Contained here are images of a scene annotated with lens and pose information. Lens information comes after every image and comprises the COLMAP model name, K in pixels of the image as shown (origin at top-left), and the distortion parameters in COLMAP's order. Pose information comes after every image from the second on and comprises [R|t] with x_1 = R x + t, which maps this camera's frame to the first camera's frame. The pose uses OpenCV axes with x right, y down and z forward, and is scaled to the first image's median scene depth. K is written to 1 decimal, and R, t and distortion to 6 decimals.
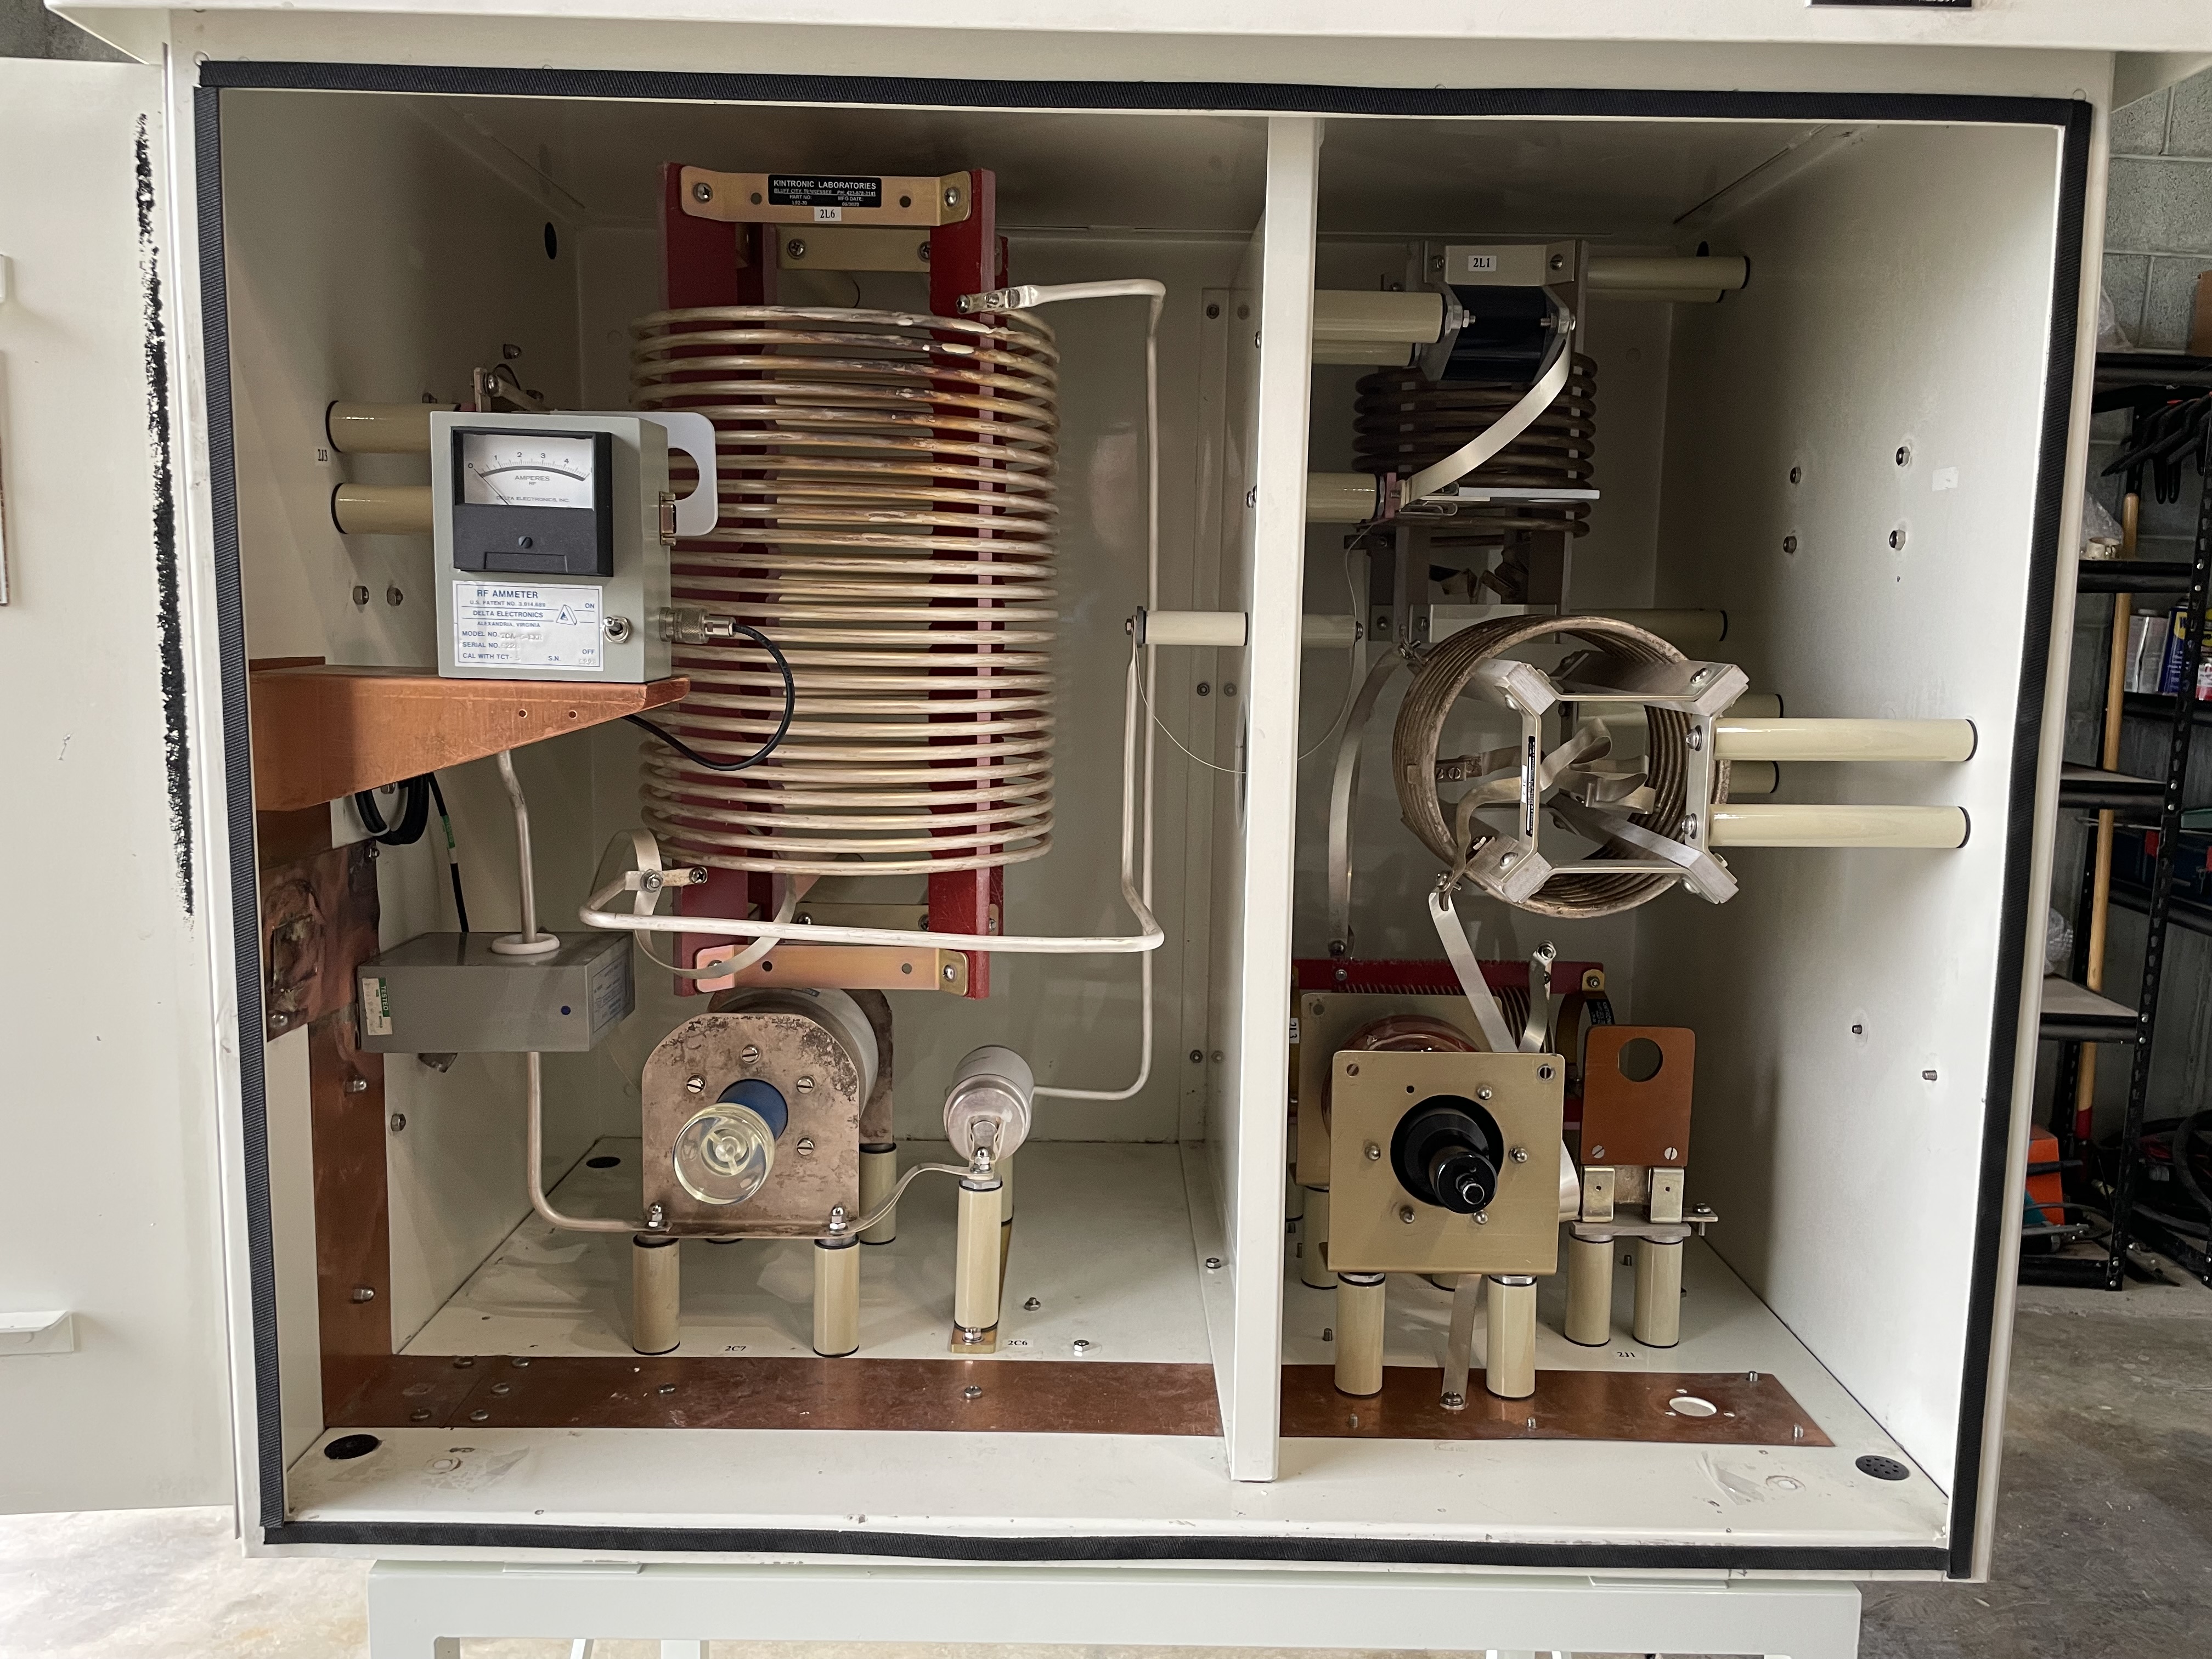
lens RADIAL K [[1617.7, 0, 1100.5], [0, 1617.7, 839.4], [0, 0, 1]] dist [0.050522, -0.079652]
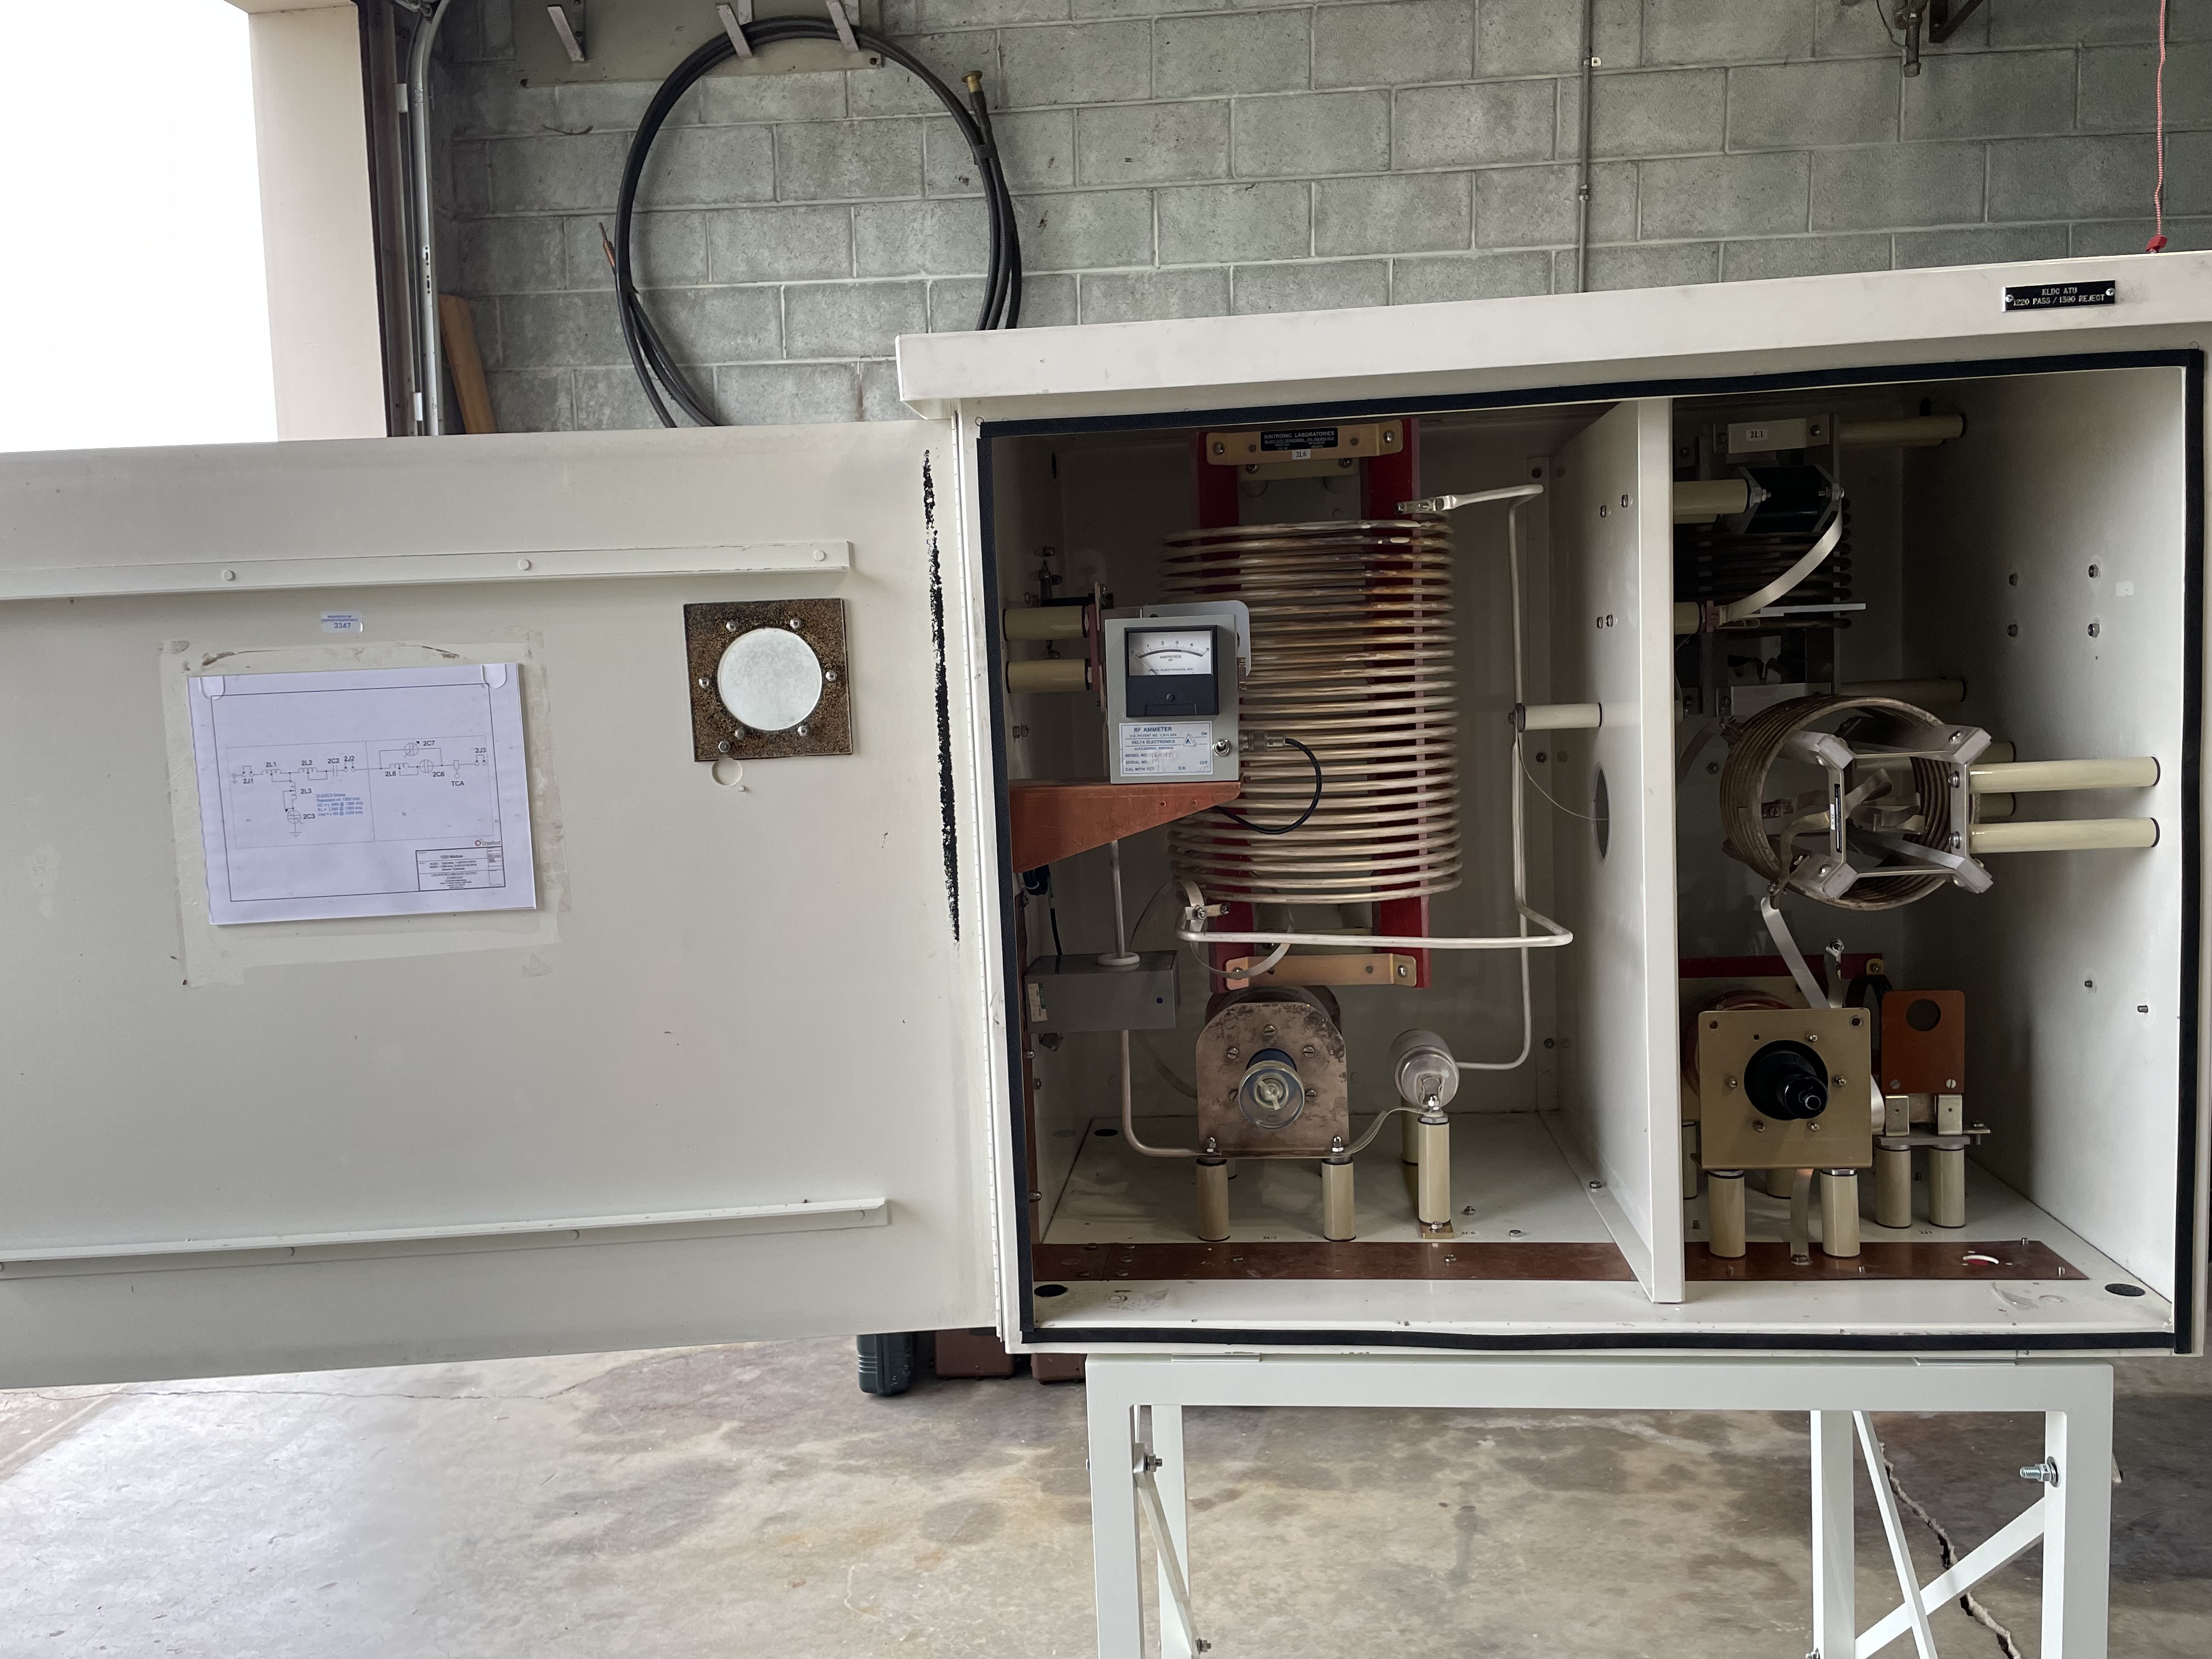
lens RADIAL K [[1617.7, 0, 1097.4], [0, 1617.7, 840.0], [0, 0, 1]] dist [0.050522, -0.079652]
pose [[0.992444, -0.047577, -0.113101, -0.209929], [0.043312, 0.998266, -0.039872, 0.014617], [0.114802, 0.034672, 0.992783, -0.480013]]
